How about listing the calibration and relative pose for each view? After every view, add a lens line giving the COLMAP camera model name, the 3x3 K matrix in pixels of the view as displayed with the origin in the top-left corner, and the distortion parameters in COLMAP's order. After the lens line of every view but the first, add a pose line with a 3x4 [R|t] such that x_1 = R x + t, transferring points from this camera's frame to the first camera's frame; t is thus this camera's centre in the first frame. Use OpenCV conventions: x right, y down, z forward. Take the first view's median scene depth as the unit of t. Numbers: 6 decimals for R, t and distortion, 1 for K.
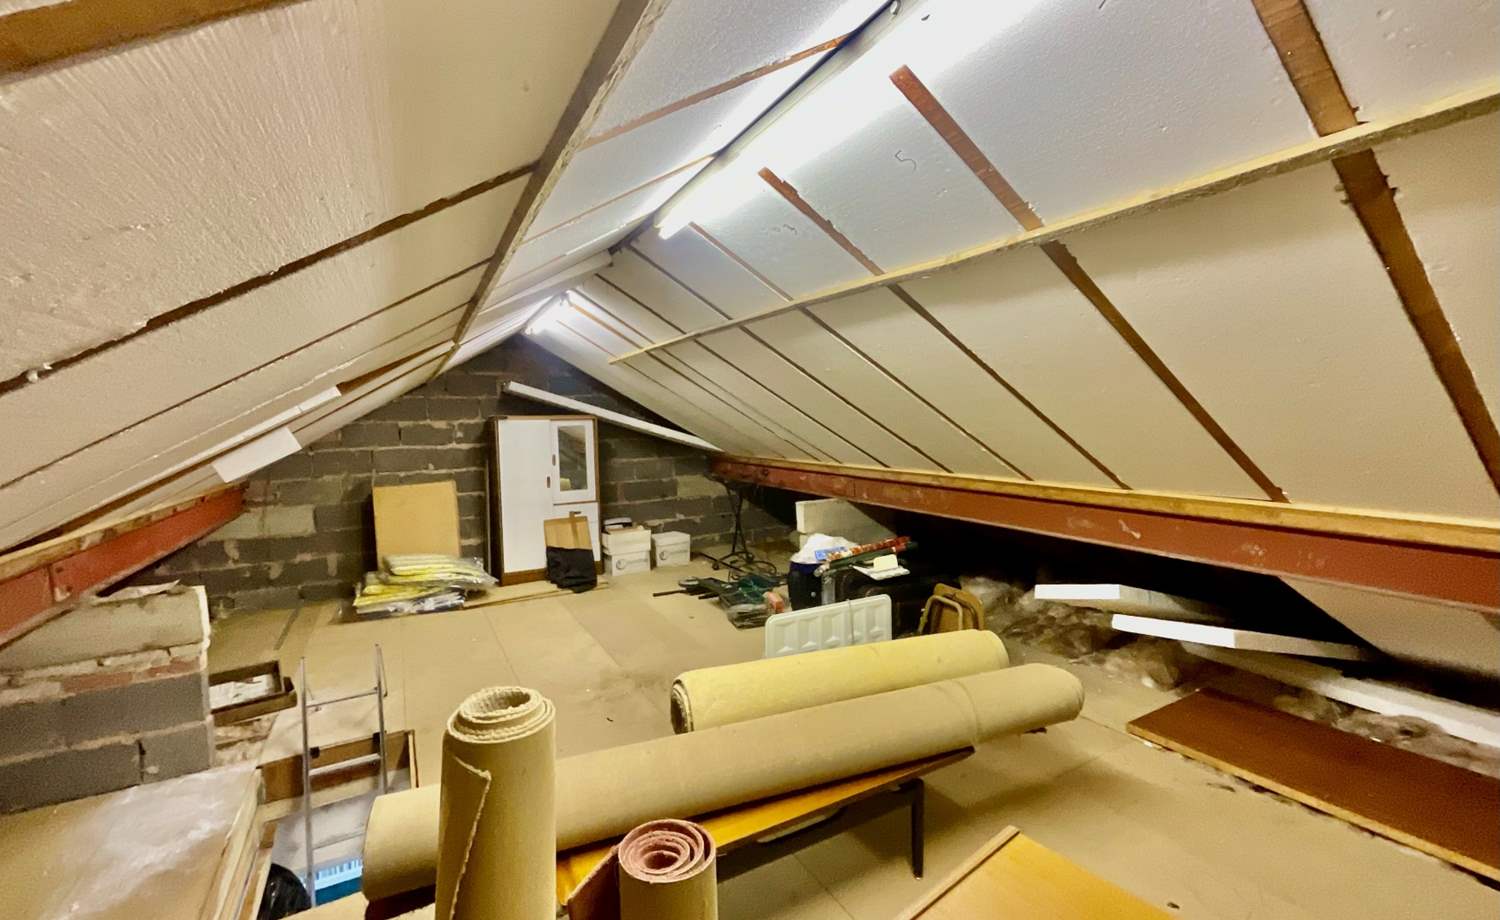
lens RADIAL K [[618.0, 0, 715.3], [0, 618.0, 461.7], [0, 0, 1]] dist [-0.000281, -0.000158]
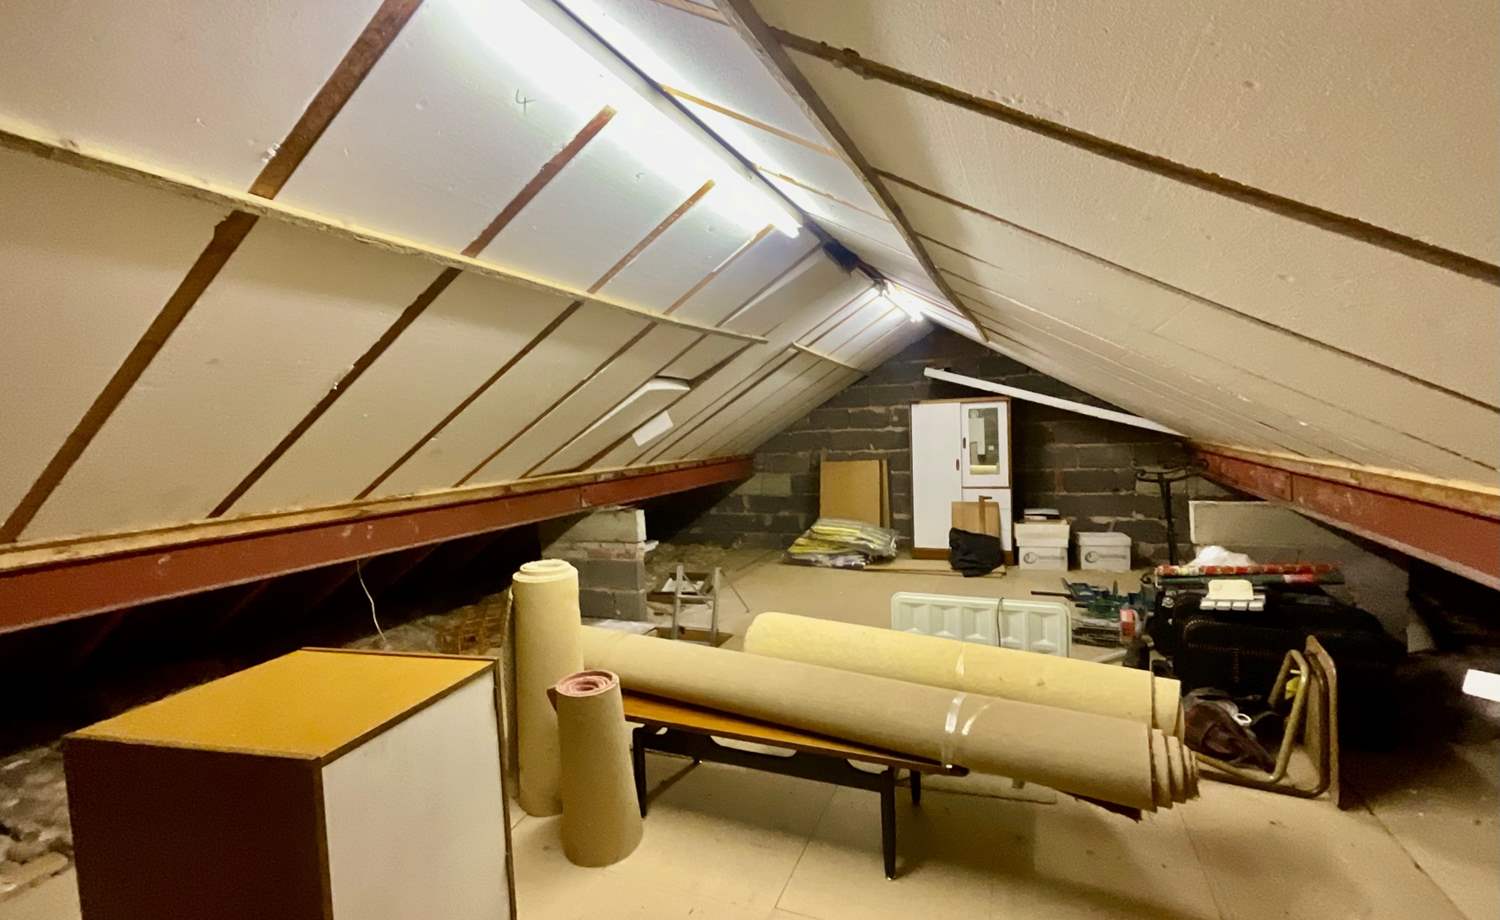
lens RADIAL K [[647.0, 0, 753.9], [0, 647.0, 462.4], [0, 0, 1]] dist [0.003450, 0.000076]
pose [[0.623223, 0.039263, -0.781058, 0.363812], [-0.028398, 0.999216, 0.027571, 0.010250], [0.781528, 0.004998, 0.623850, 0.084967]]
